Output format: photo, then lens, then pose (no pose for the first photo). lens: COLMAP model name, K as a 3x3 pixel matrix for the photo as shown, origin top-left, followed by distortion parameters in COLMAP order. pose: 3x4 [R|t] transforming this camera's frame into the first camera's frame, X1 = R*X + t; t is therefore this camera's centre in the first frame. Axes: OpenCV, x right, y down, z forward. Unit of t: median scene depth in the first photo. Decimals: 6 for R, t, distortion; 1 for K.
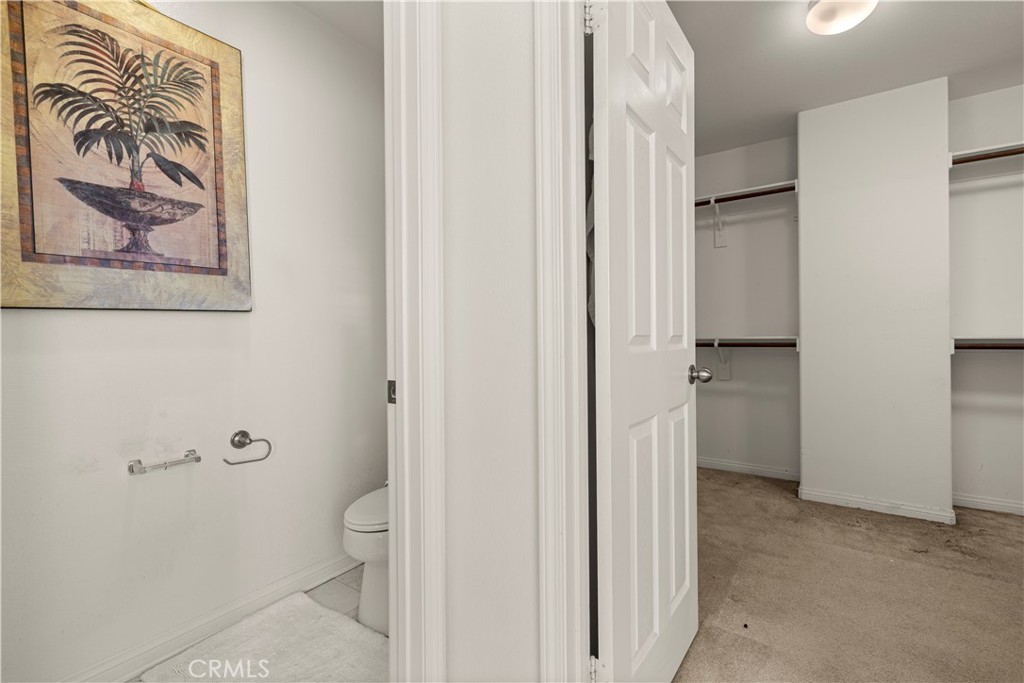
lens RADIAL K [[451.6, 0, 508.8], [0, 451.6, 342.0], [0, 0, 1]] dist [0.004813, -0.000815]
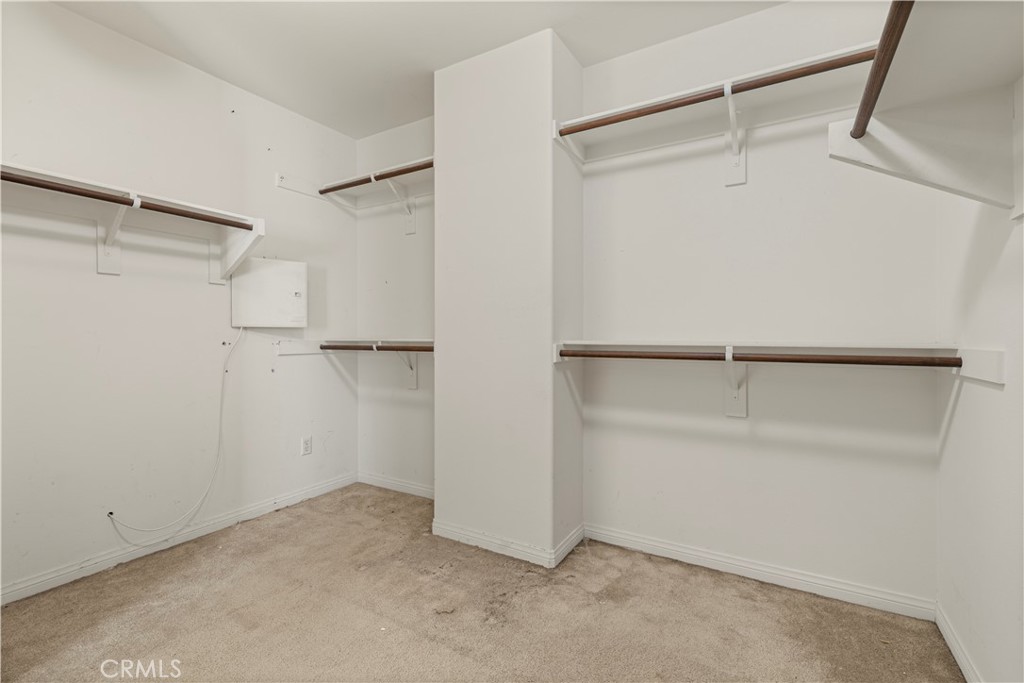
lens RADIAL K [[451.6, 0, 517.9], [0, 451.6, 338.7], [0, 0, 1]] dist [0.004813, -0.000815]
pose [[0.996776, 0.016544, 0.078514, 0.839755], [-0.015378, 0.999763, -0.015422, -0.002635], [-0.078750, 0.014165, 0.996794, 0.174274]]
